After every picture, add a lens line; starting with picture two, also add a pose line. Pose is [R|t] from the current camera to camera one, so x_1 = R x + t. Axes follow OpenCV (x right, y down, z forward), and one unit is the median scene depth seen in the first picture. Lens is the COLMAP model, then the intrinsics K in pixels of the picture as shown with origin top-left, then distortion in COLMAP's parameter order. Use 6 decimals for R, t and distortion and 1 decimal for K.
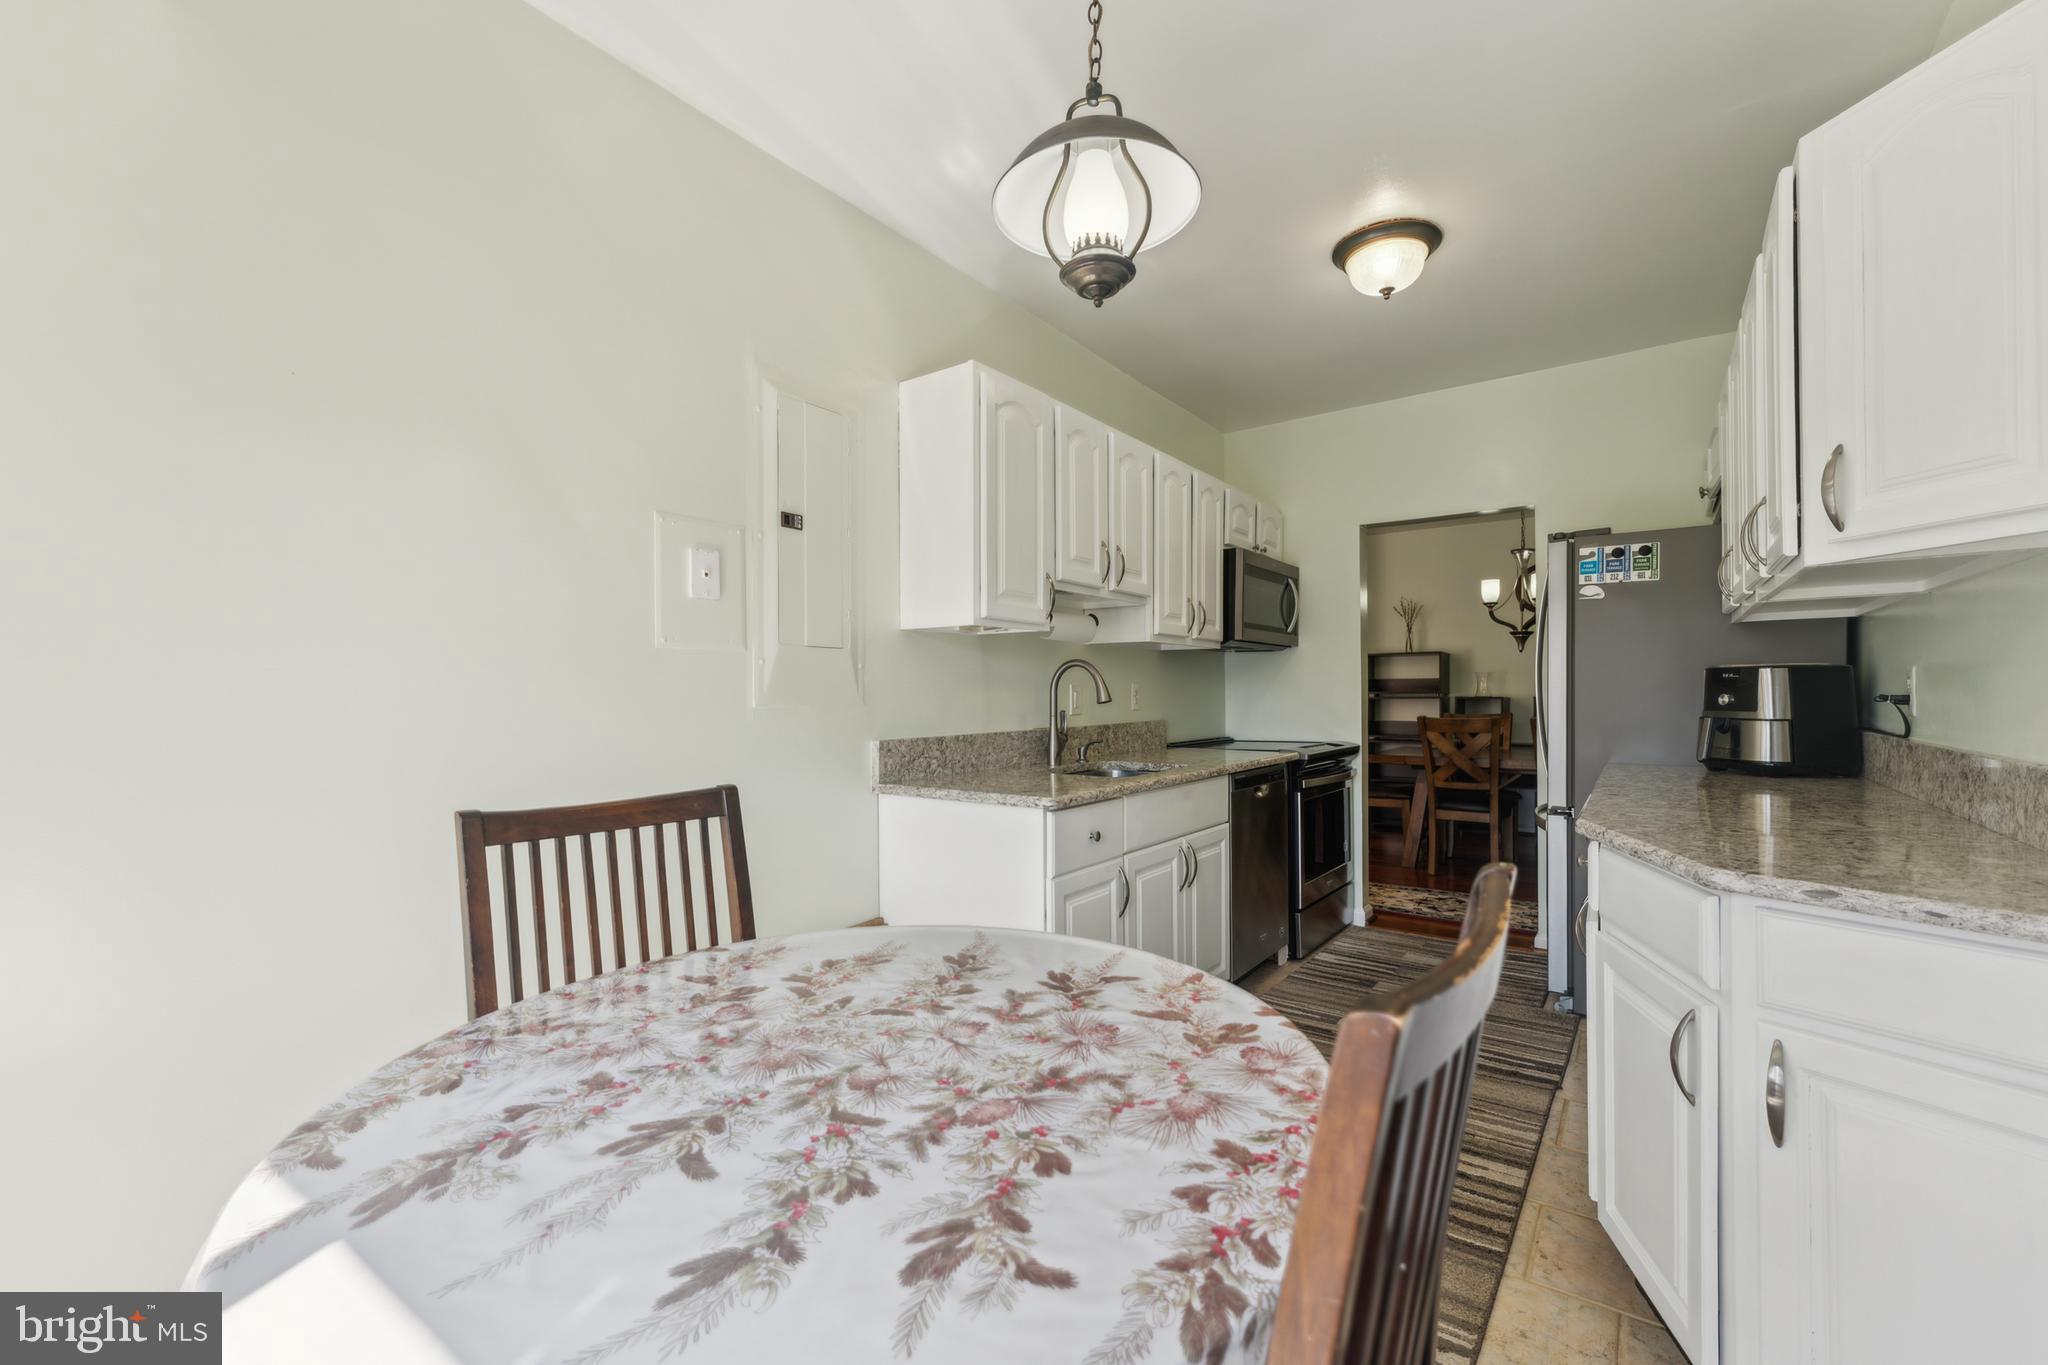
lens RADIAL K [[816.6, 0, 1054.7], [0, 816.6, 688.8], [0, 0, 1]] dist [-0.000644, -0.000102]
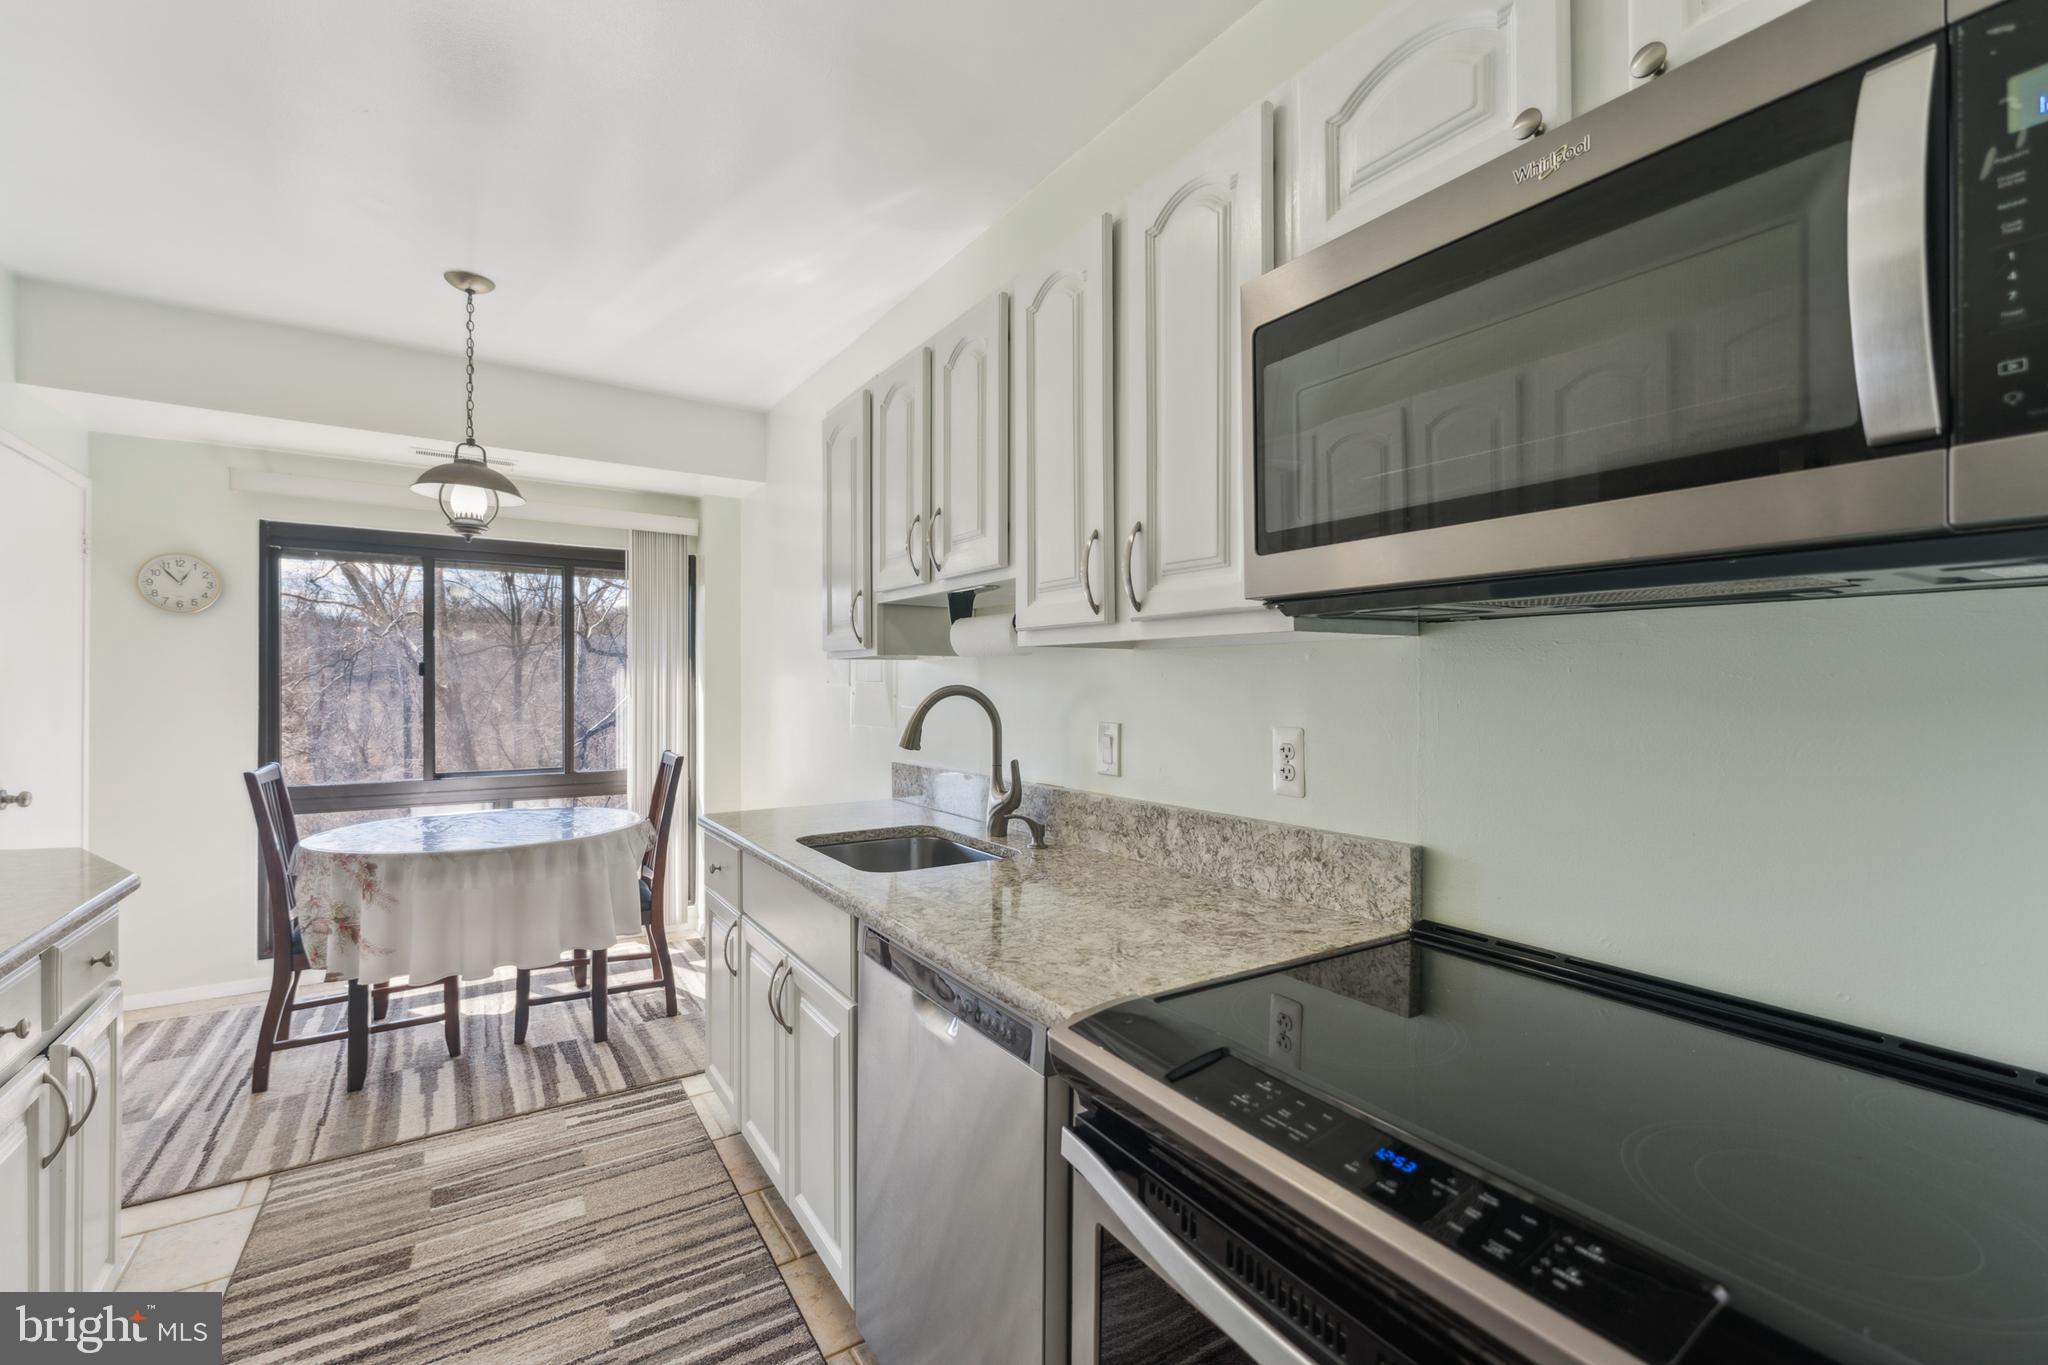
lens RADIAL K [[853.4, 0, 1028.4], [0, 853.4, 688.1], [0, 0, 1]] dist [0.001225, 0.001070]
pose [[-0.357581, 0.008215, -0.933846, 0.791809], [0.004385, 0.999965, 0.007117, -0.044598], [0.933872, -0.001550, -0.357605, 1.518034]]
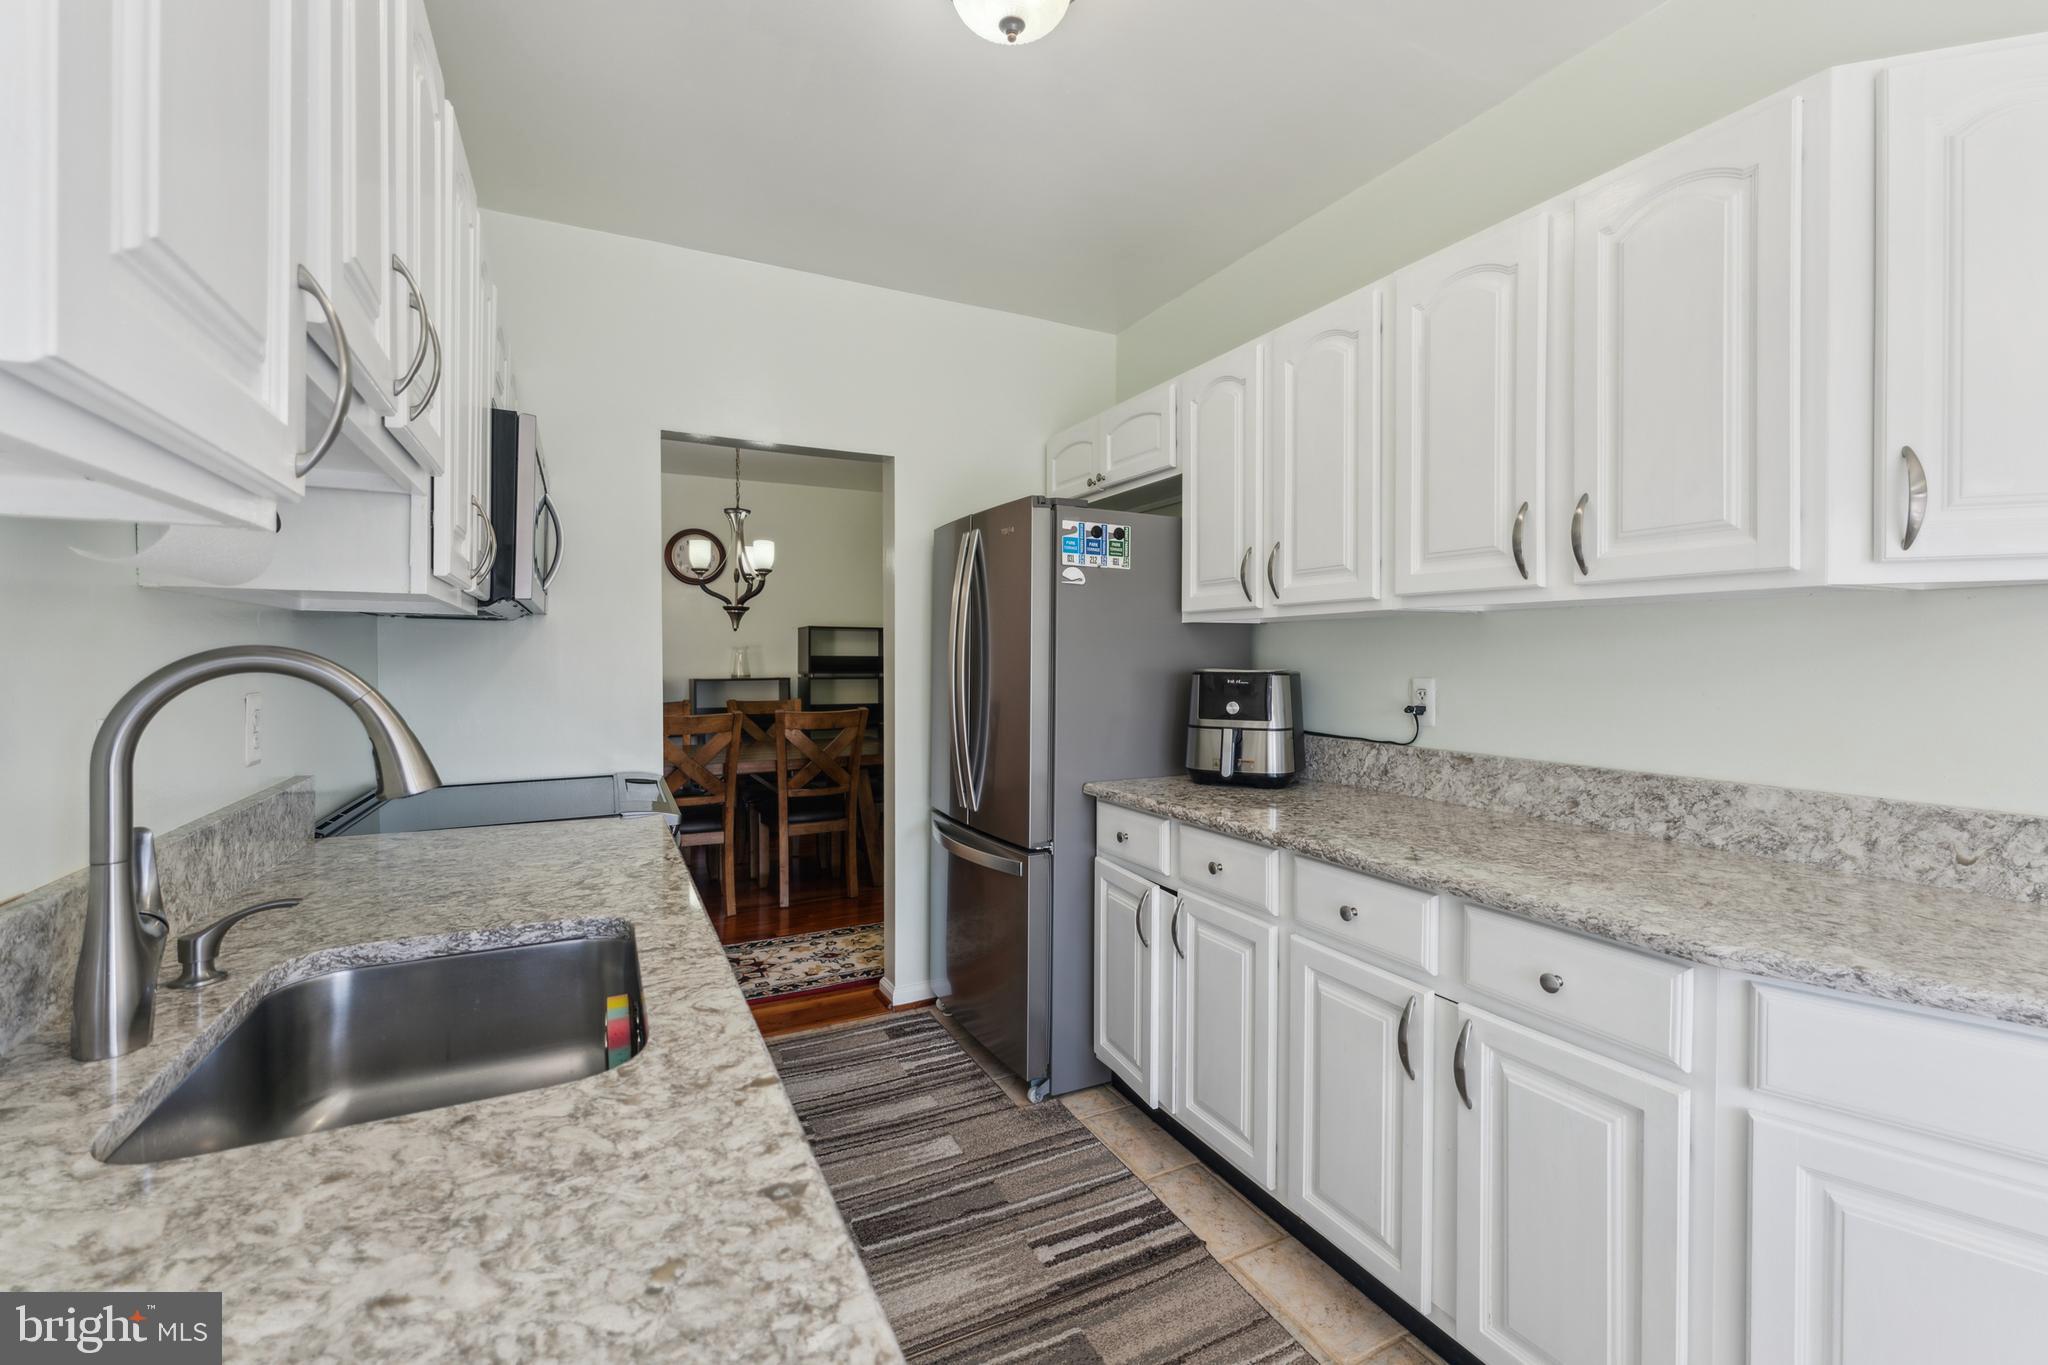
lens RADIAL K [[833.7, 0, 1010.5], [0, 833.7, 666.0], [0, 0, 1]] dist [-0.000709, -0.000097]
pose [[0.466387, -0.004009, 0.884572, -0.120601], [-0.005951, 0.999953, 0.007670, -0.037846], [-0.884561, -0.008842, 0.466341, 0.737690]]
